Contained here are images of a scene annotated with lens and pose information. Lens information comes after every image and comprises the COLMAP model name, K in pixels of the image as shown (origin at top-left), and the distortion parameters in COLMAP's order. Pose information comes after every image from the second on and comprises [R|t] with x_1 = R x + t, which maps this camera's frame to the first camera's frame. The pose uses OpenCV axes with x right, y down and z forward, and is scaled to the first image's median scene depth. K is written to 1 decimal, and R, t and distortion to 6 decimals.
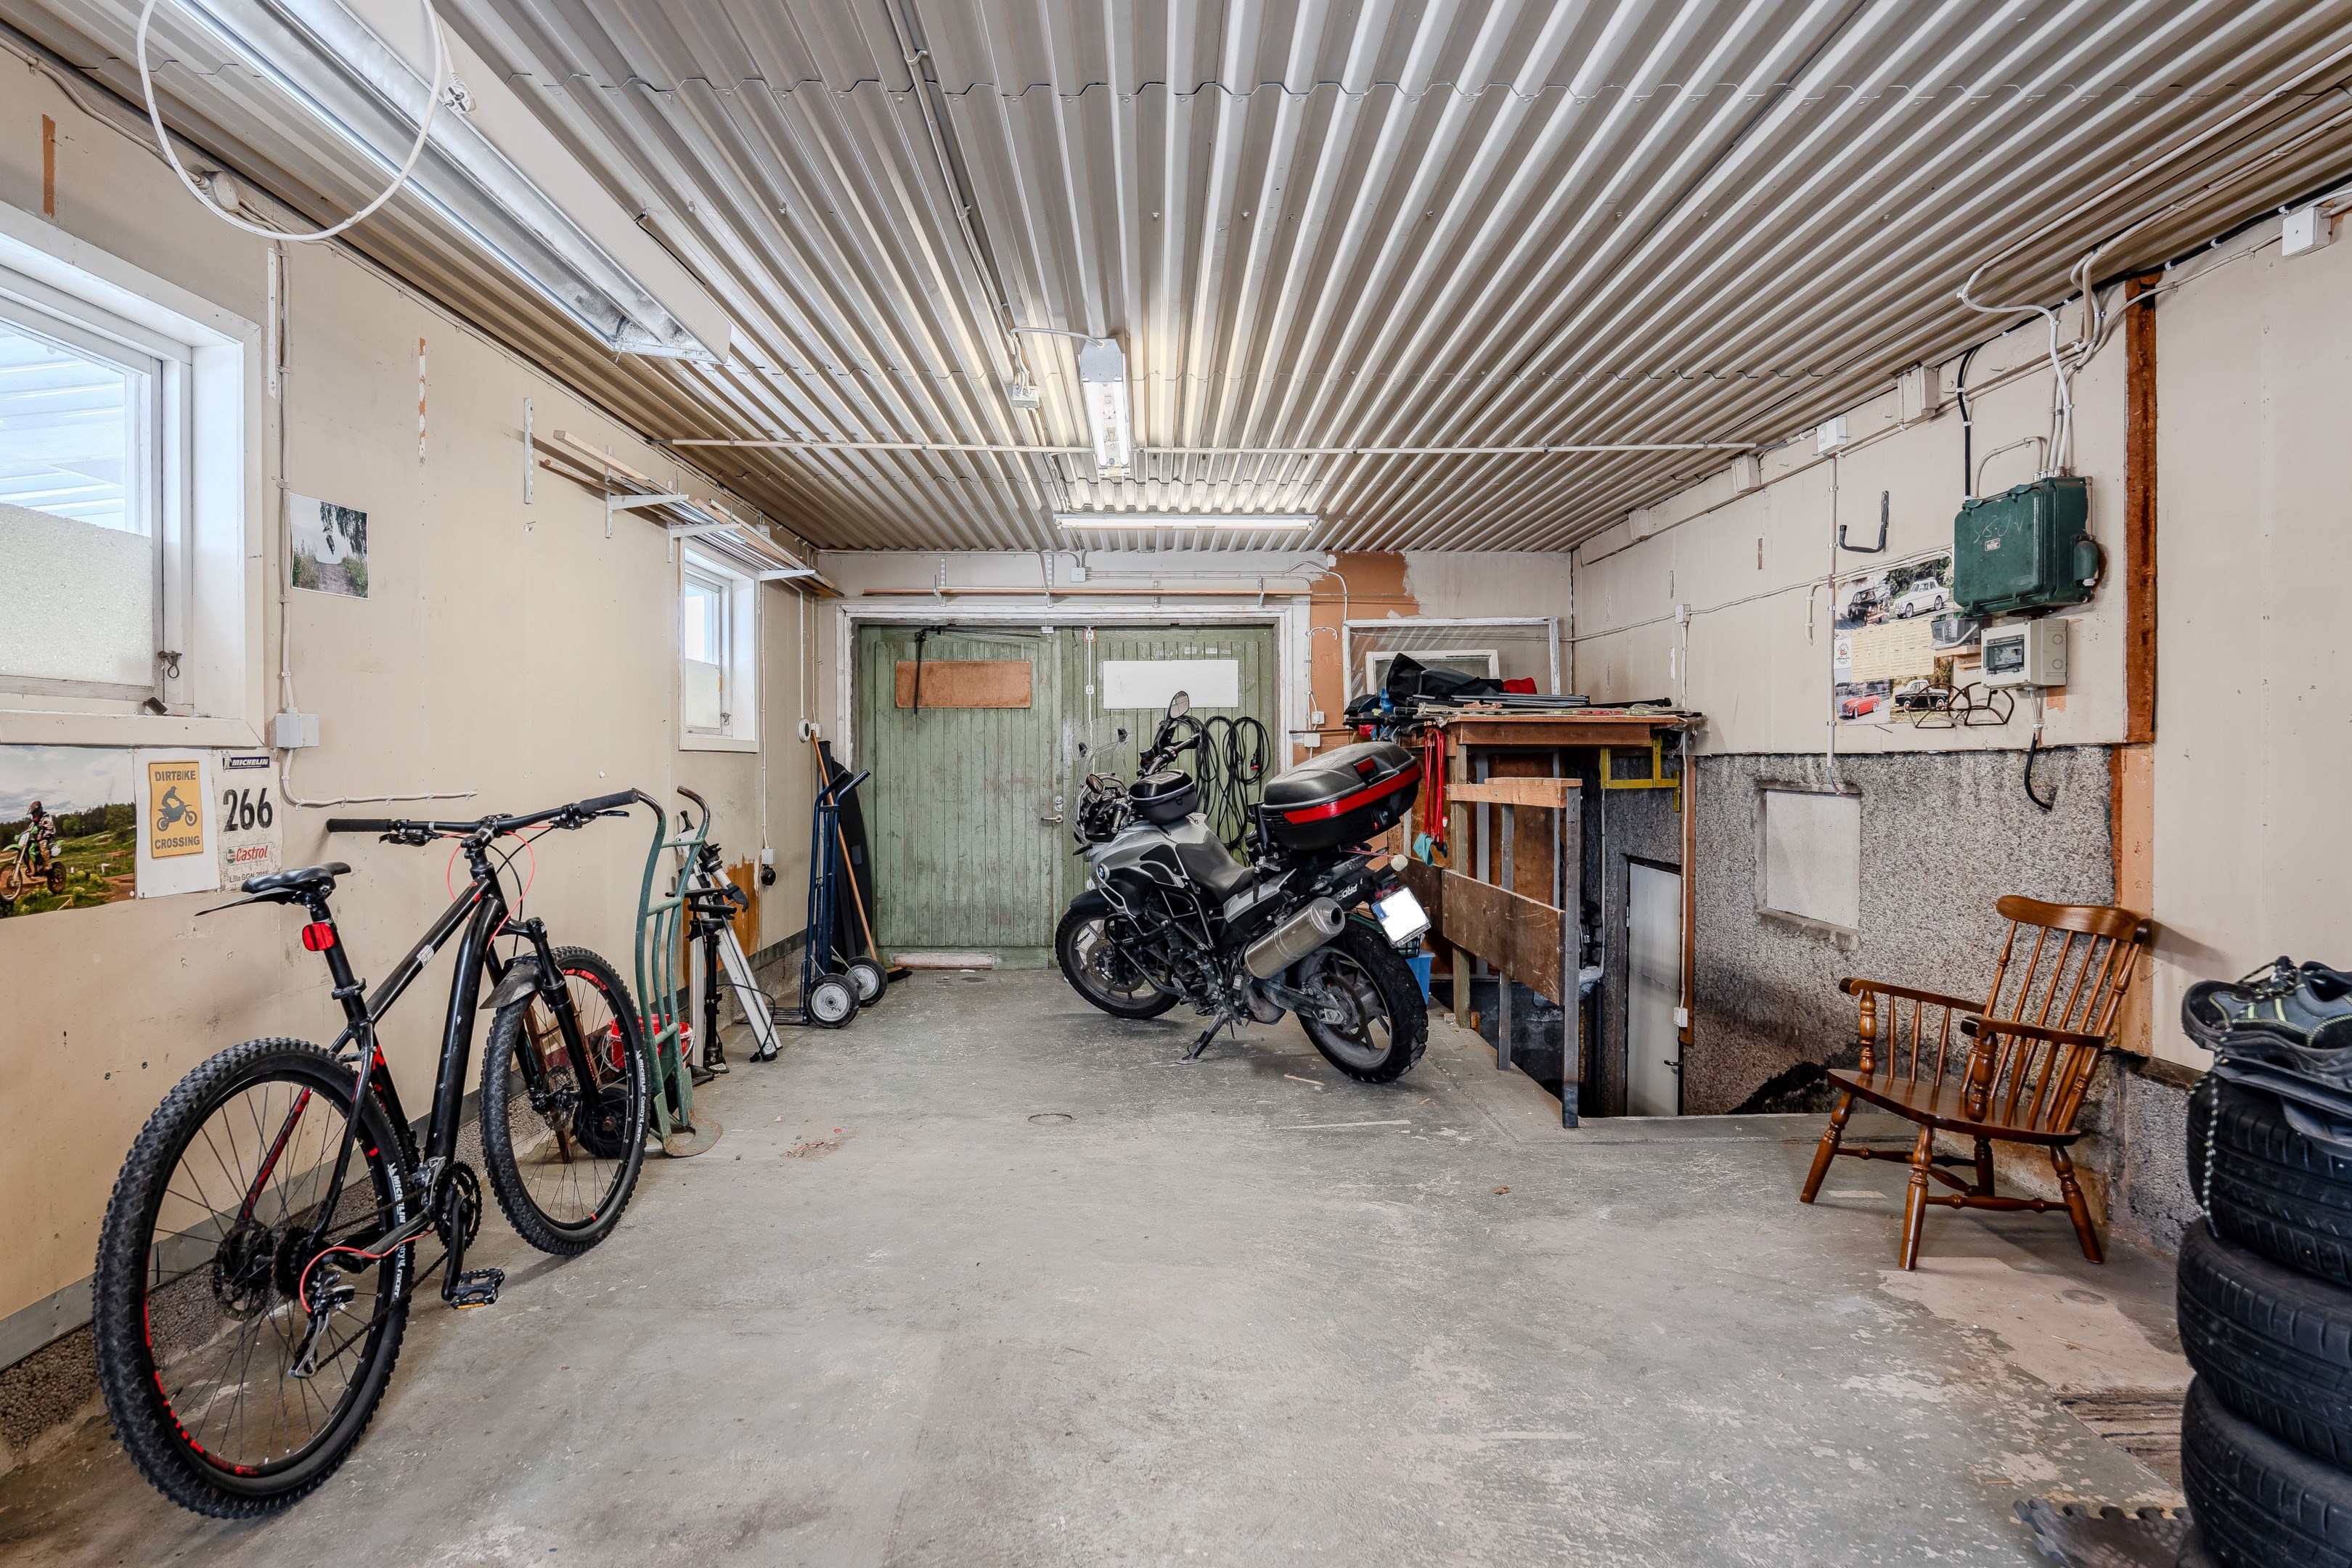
lens RADIAL K [[1360.4, 0, 1179.1], [0, 1360.4, 781.3], [0, 0, 1]] dist [-0.014797, -0.000103]
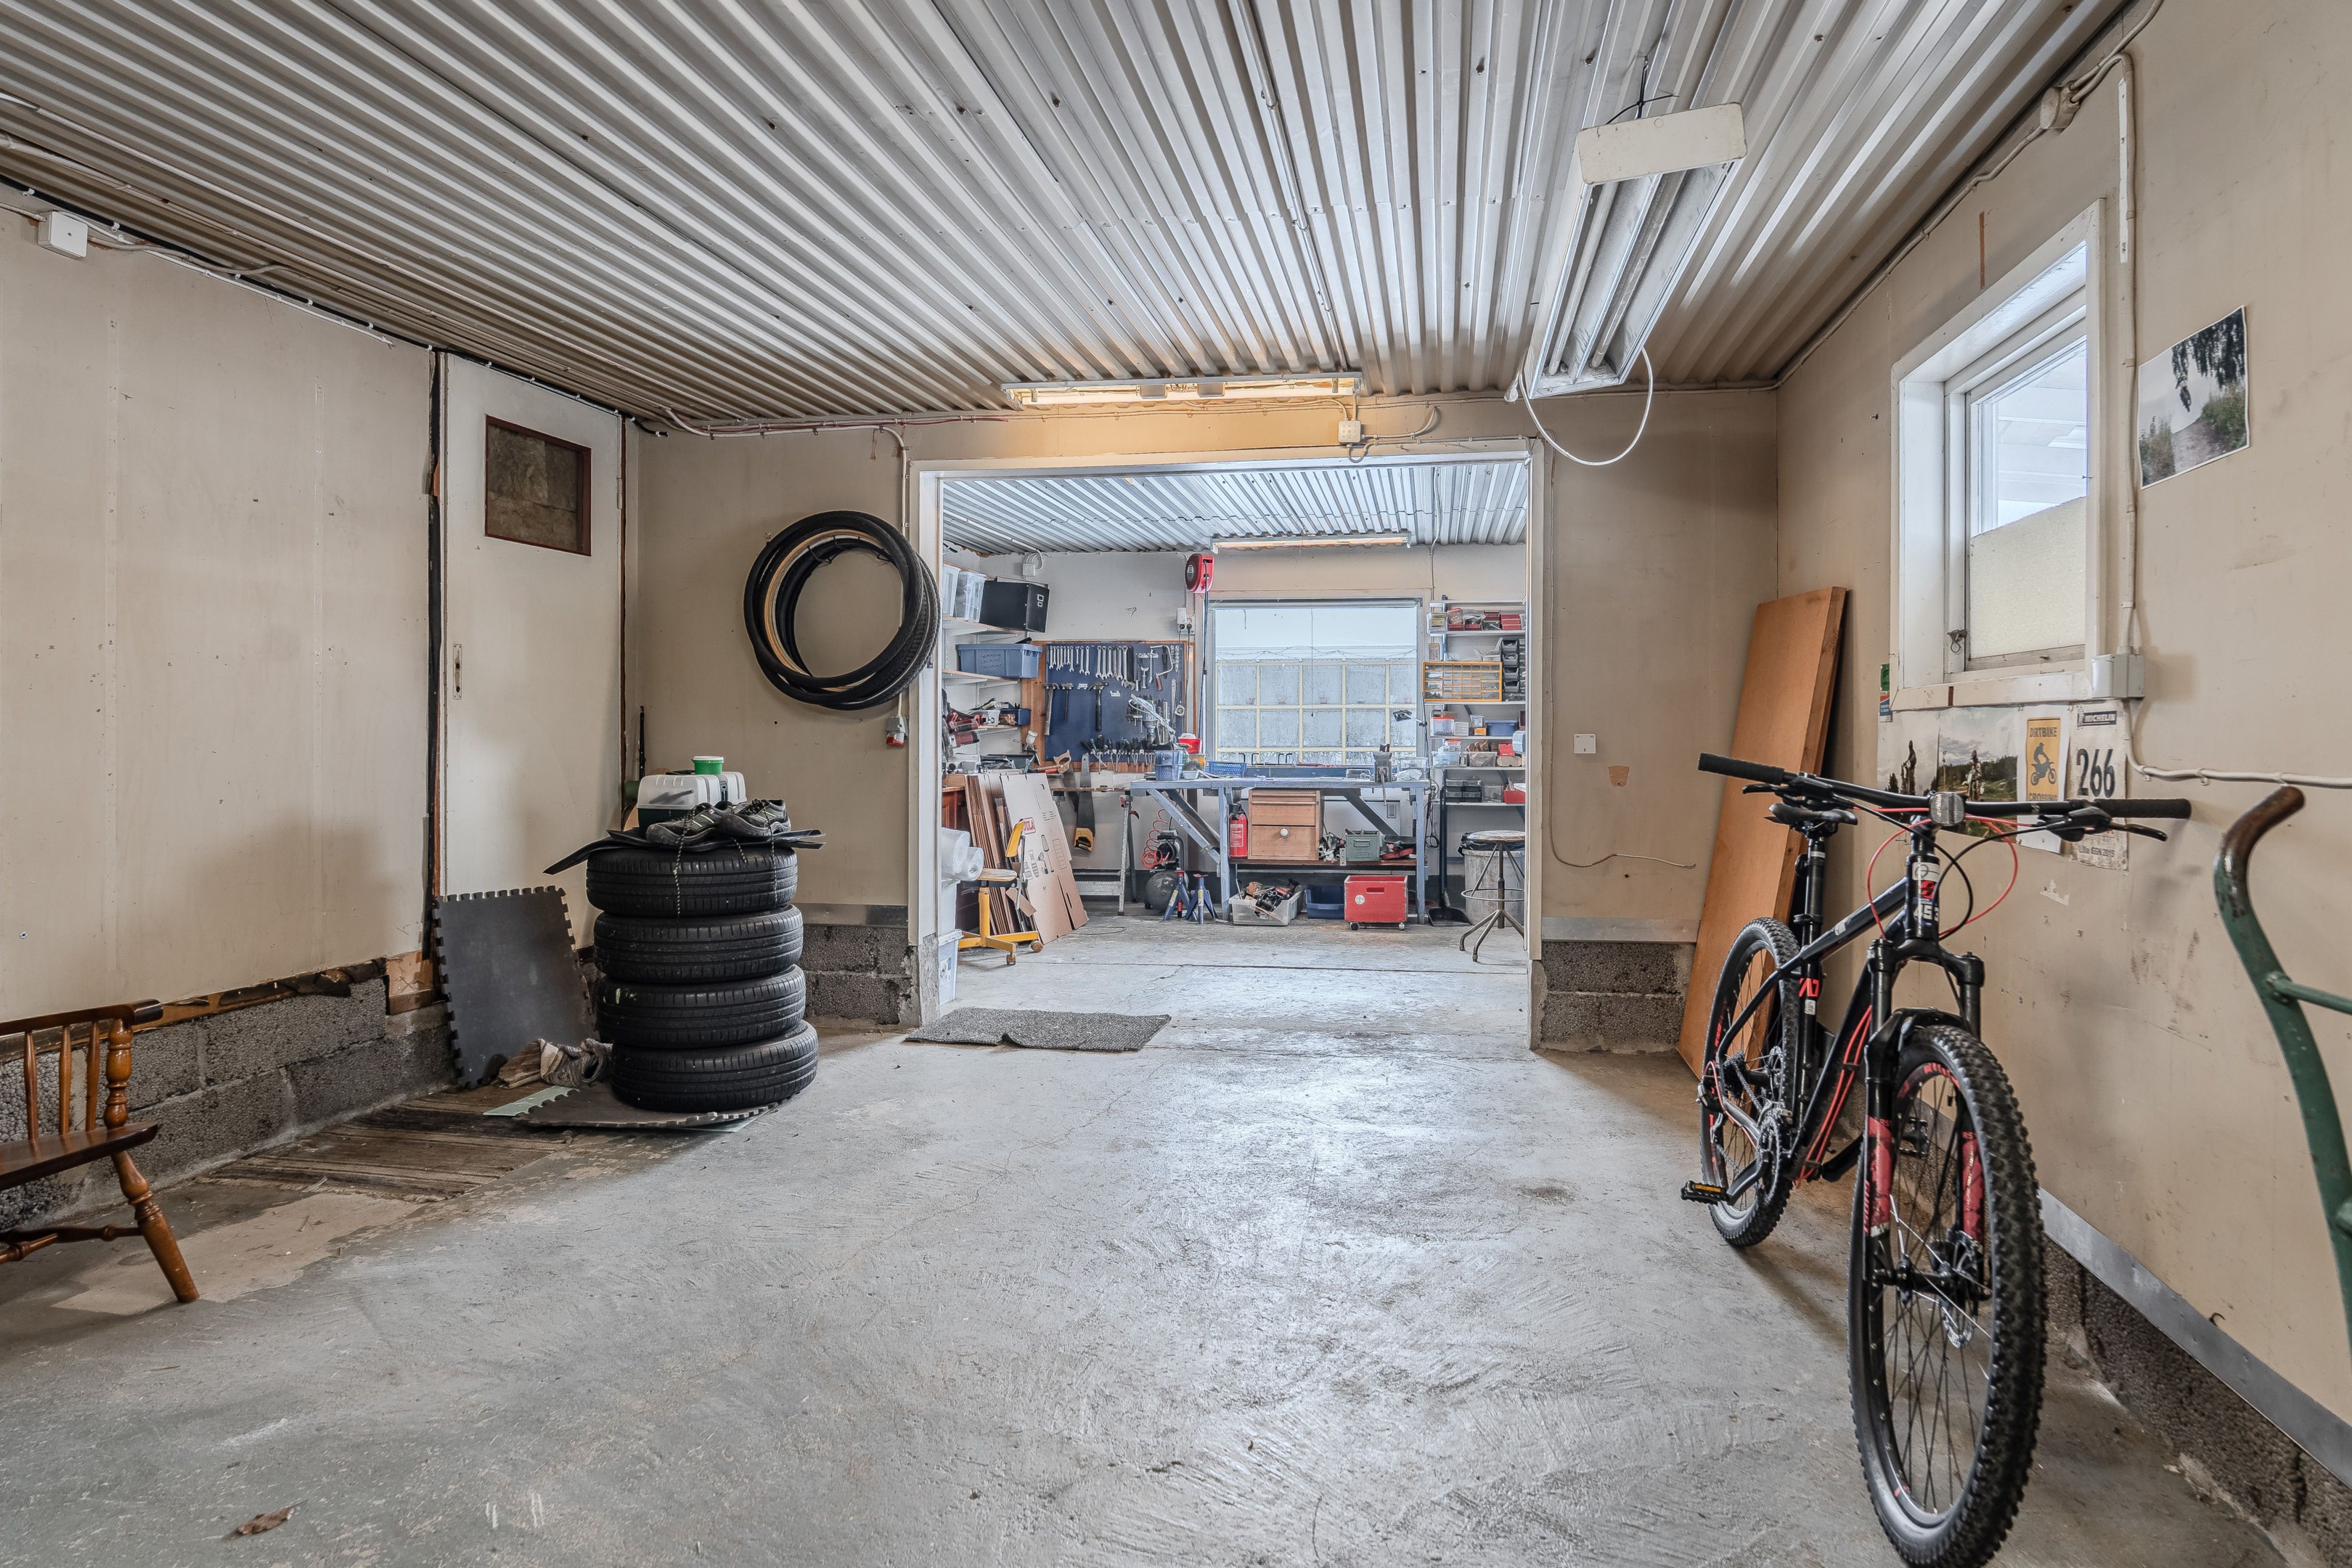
lens RADIAL K [[1302.8, 0, 1180.8], [0, 1302.8, 766.1], [0, 0, 1]] dist [-0.025481, 0.005044]
pose [[-0.978469, -0.007993, 0.206238, -0.280600], [0.000174, 0.999218, 0.039549, -0.015209], [-0.206392, 0.038733, -0.977702, 1.875952]]
